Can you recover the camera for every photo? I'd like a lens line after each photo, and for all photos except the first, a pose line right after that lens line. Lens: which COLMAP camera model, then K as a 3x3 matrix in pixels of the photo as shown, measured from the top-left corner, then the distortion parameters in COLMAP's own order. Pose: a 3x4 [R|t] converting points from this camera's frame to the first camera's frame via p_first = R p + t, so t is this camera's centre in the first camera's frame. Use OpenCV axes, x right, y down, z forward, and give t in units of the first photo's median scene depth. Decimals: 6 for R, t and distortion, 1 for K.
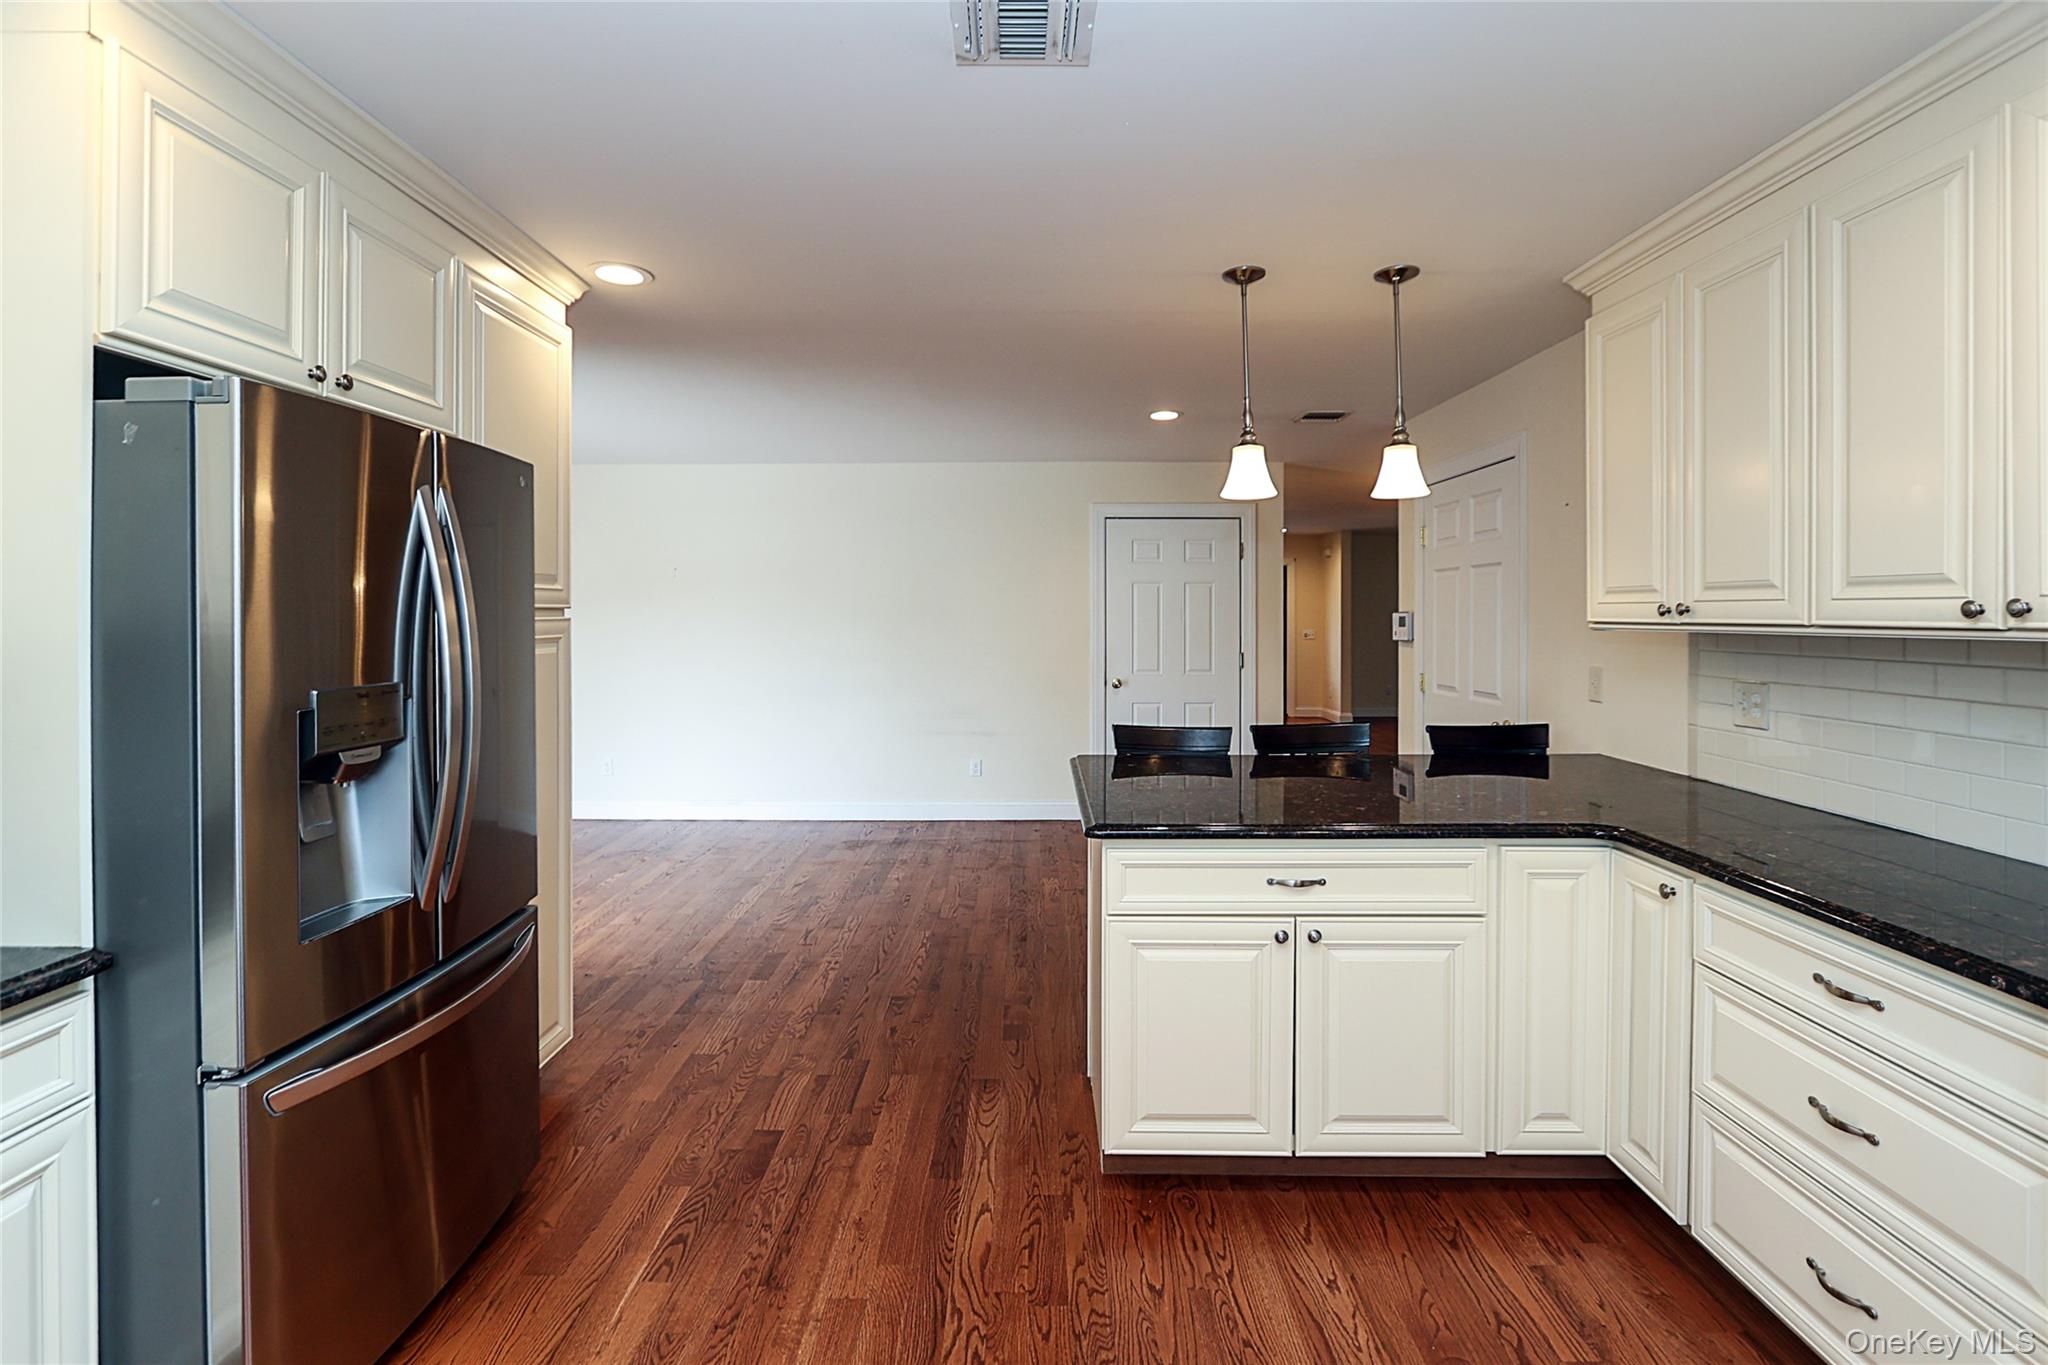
lens RADIAL K [[1004.0, 0, 1000.1], [0, 1004.0, 613.7], [0, 0, 1]] dist [-0.009120, 0.000164]
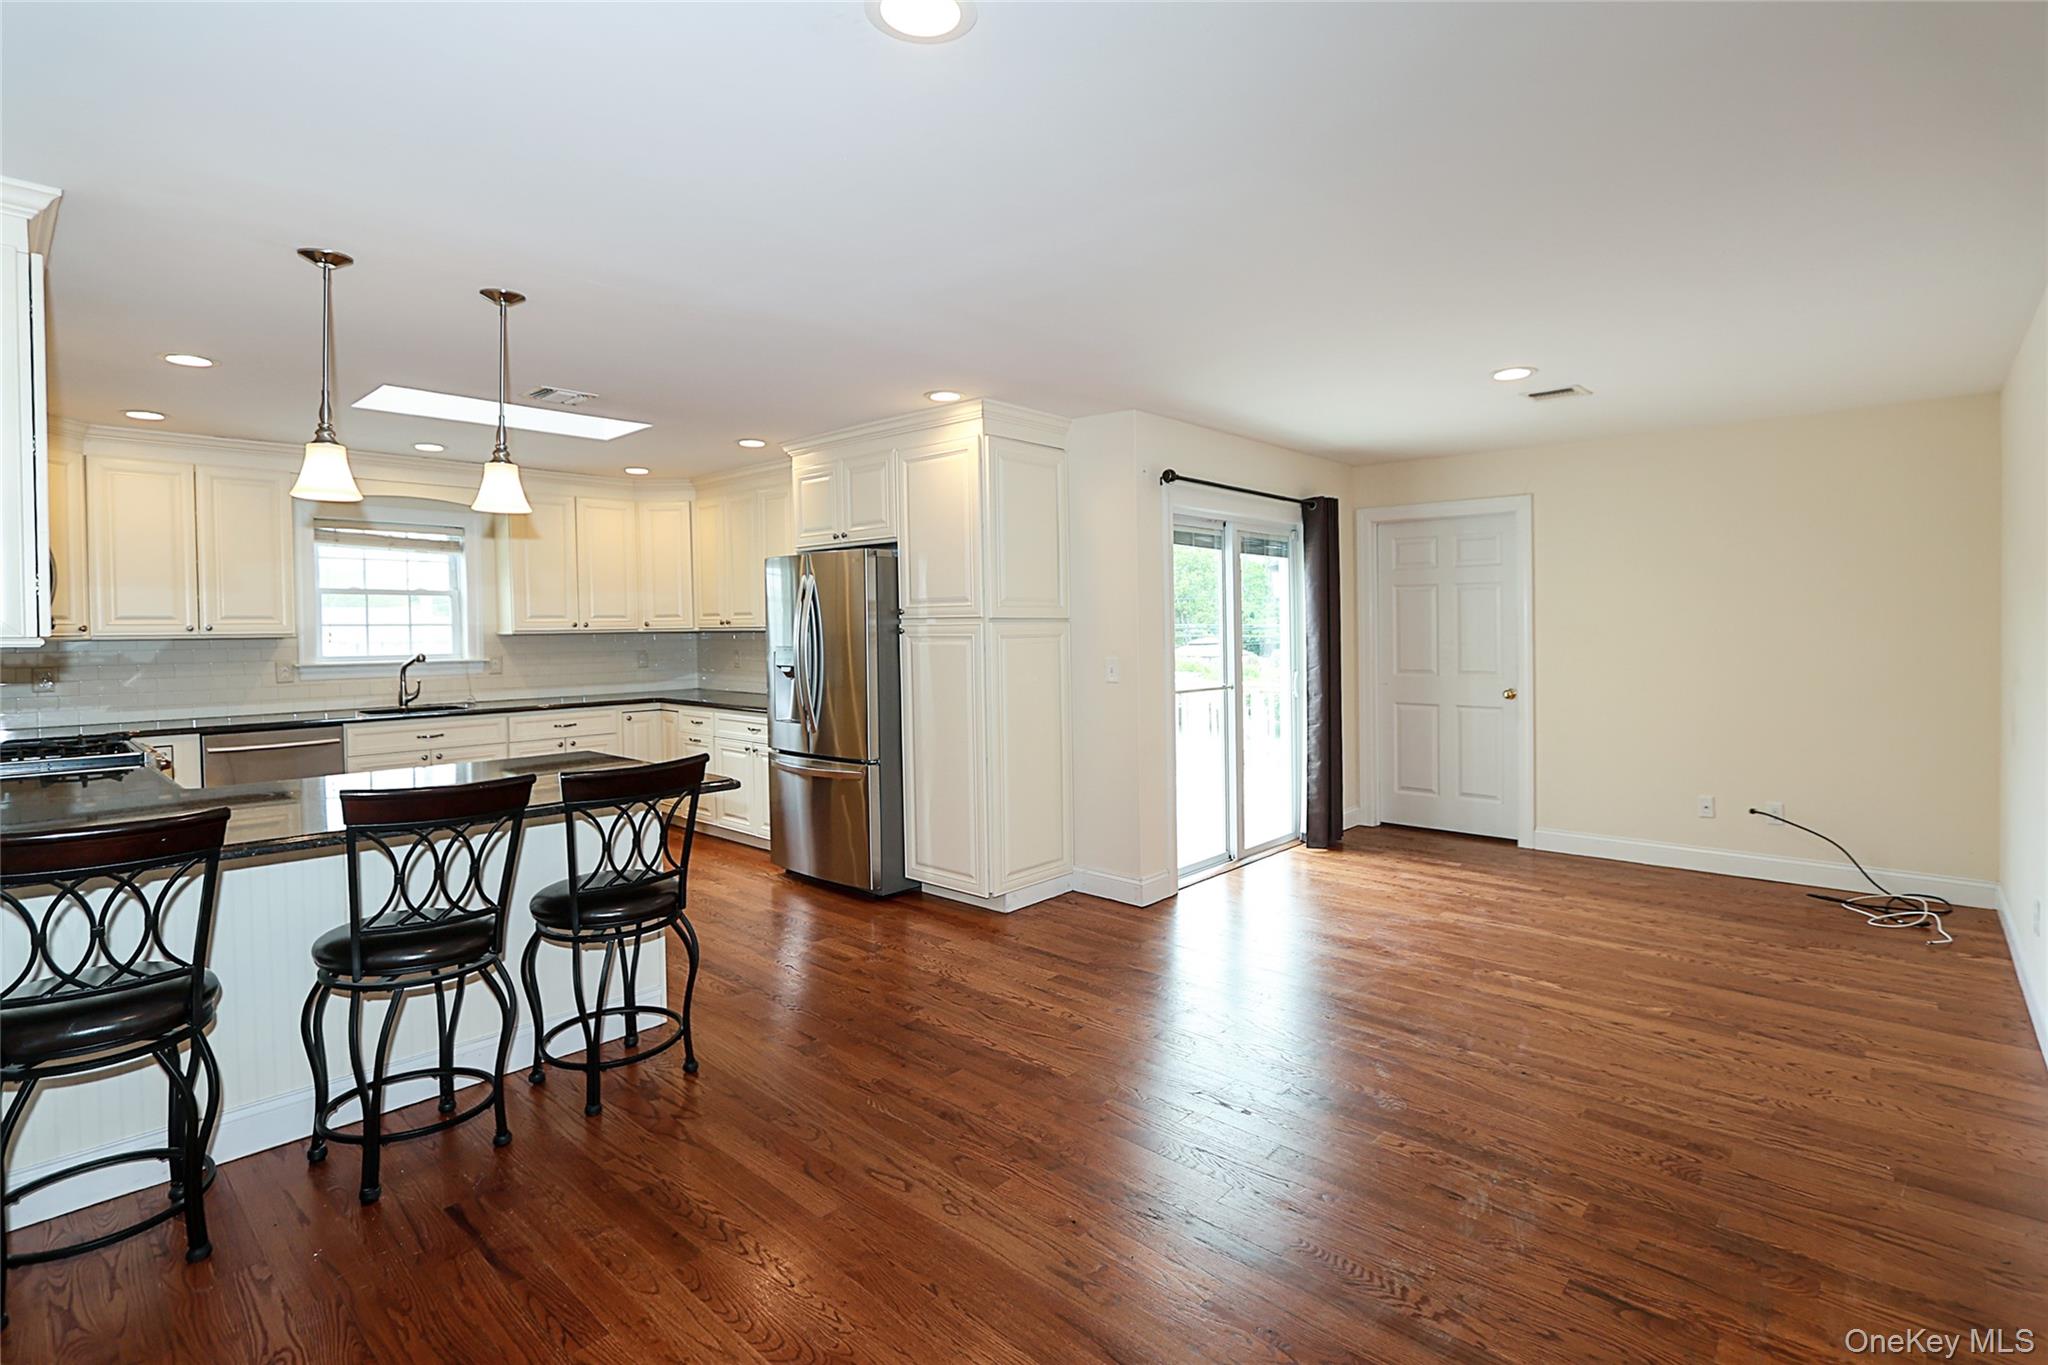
lens RADIAL K [[954.8, 0, 1066.2], [0, 954.8, 640.0], [0, 0, 1]] dist [-0.023172, 0.000032]
pose [[-0.633315, 0.020398, -0.773625, 0.783278], [0.009613, 0.999783, 0.018491, 0.004461], [0.773834, 0.004274, -0.633374, 2.558496]]
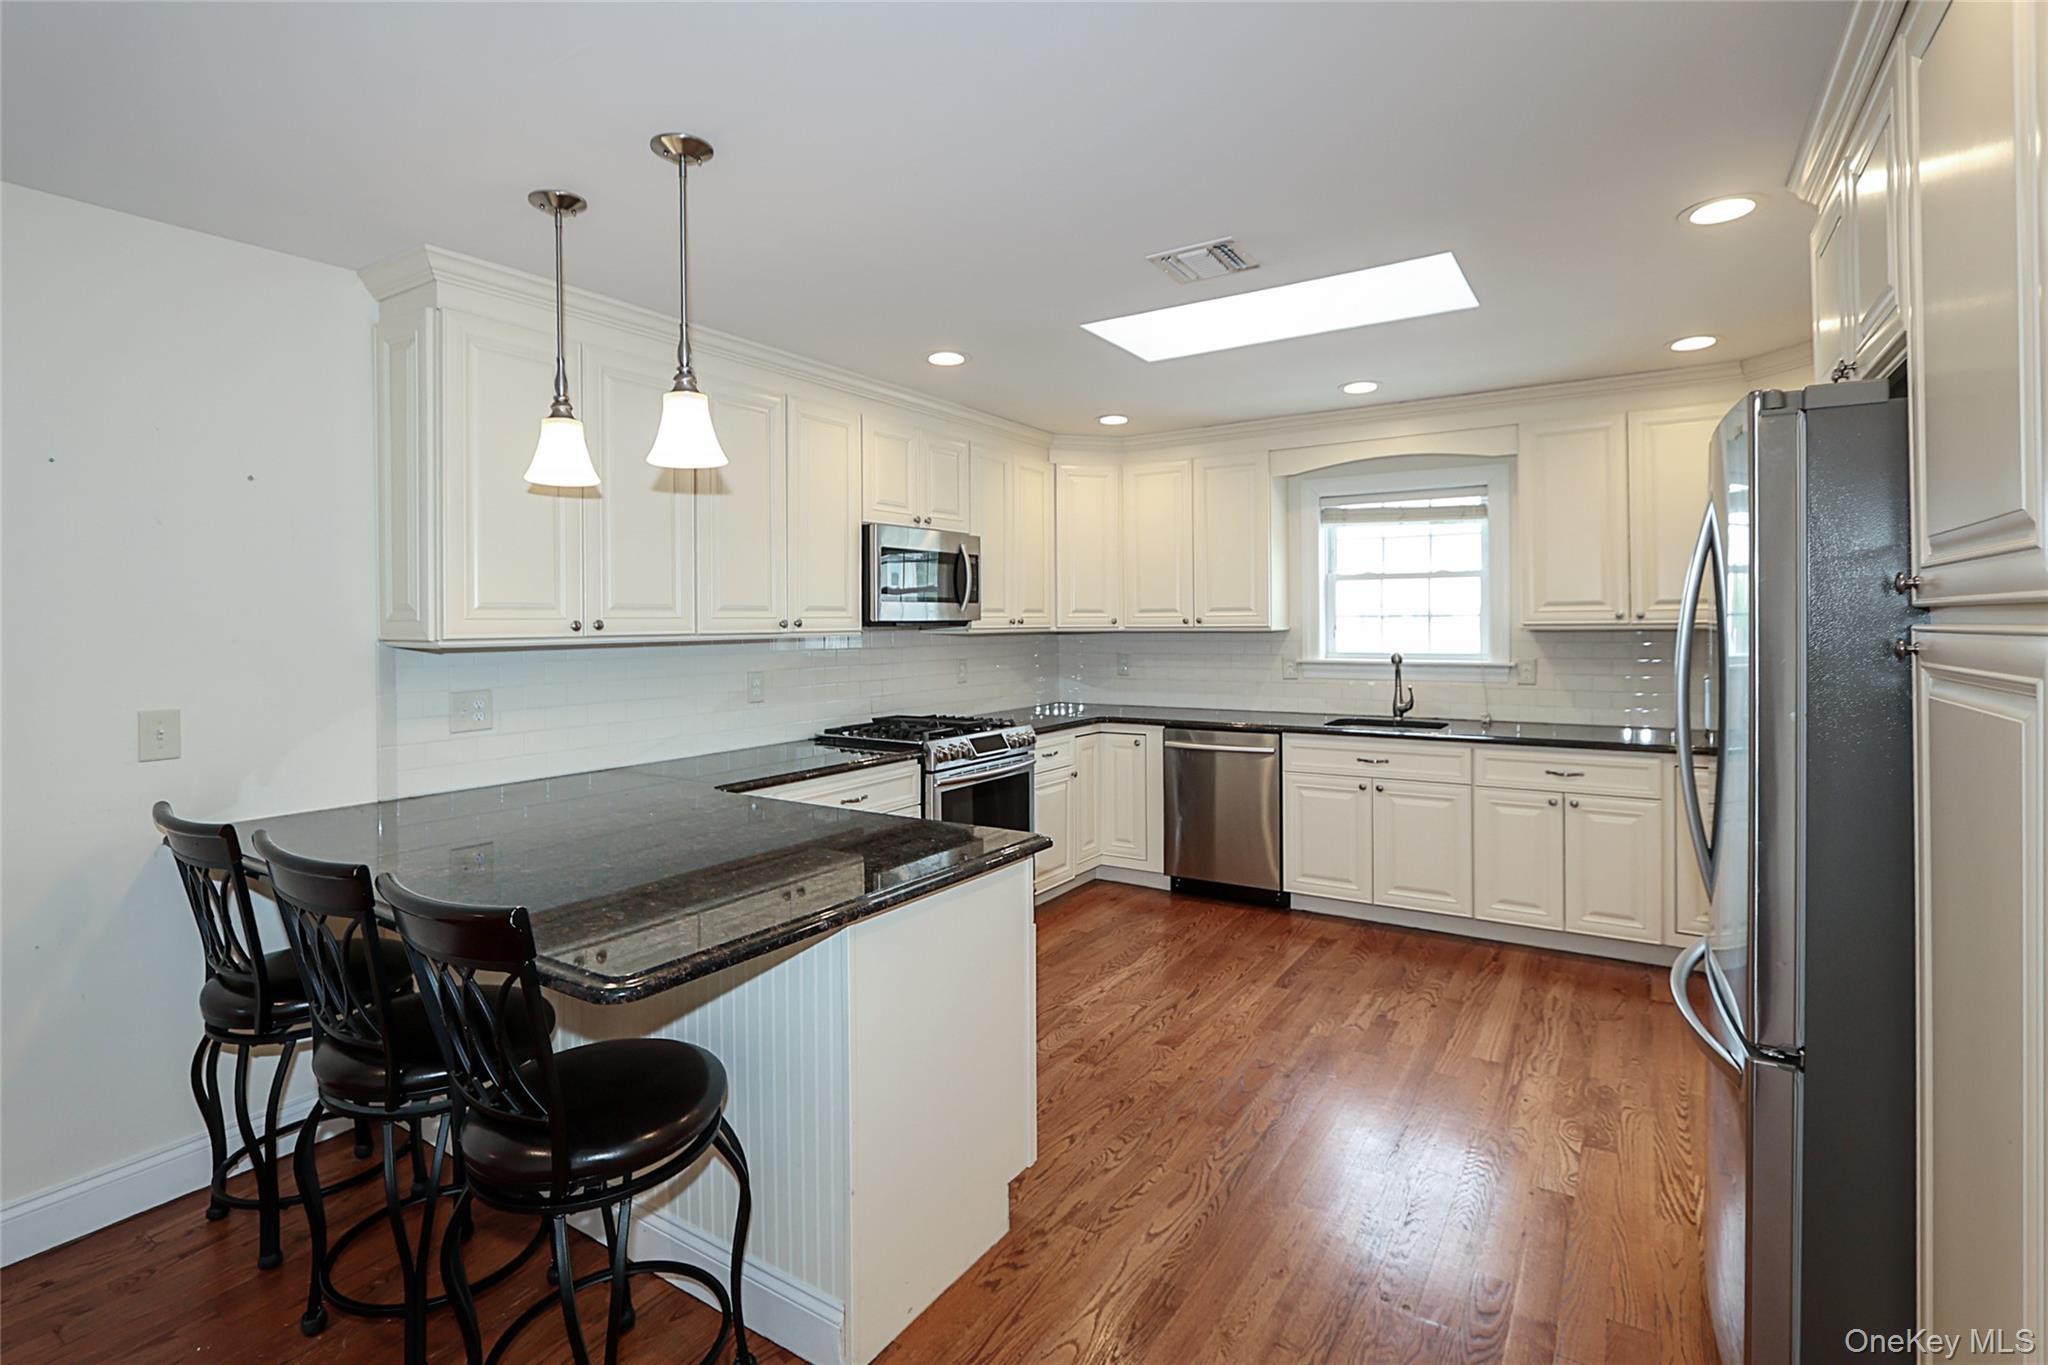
lens RADIAL K [[967.2, 0, 1024.1], [0, 967.2, 624.6], [0, 0, 1]] dist [-0.011279, -0.000078]
pose [[-0.858050, 0.007744, 0.513507, -0.381353], [0.010620, 0.999940, 0.002666, -0.002274], [-0.513456, 0.007741, -0.858081, 1.804647]]
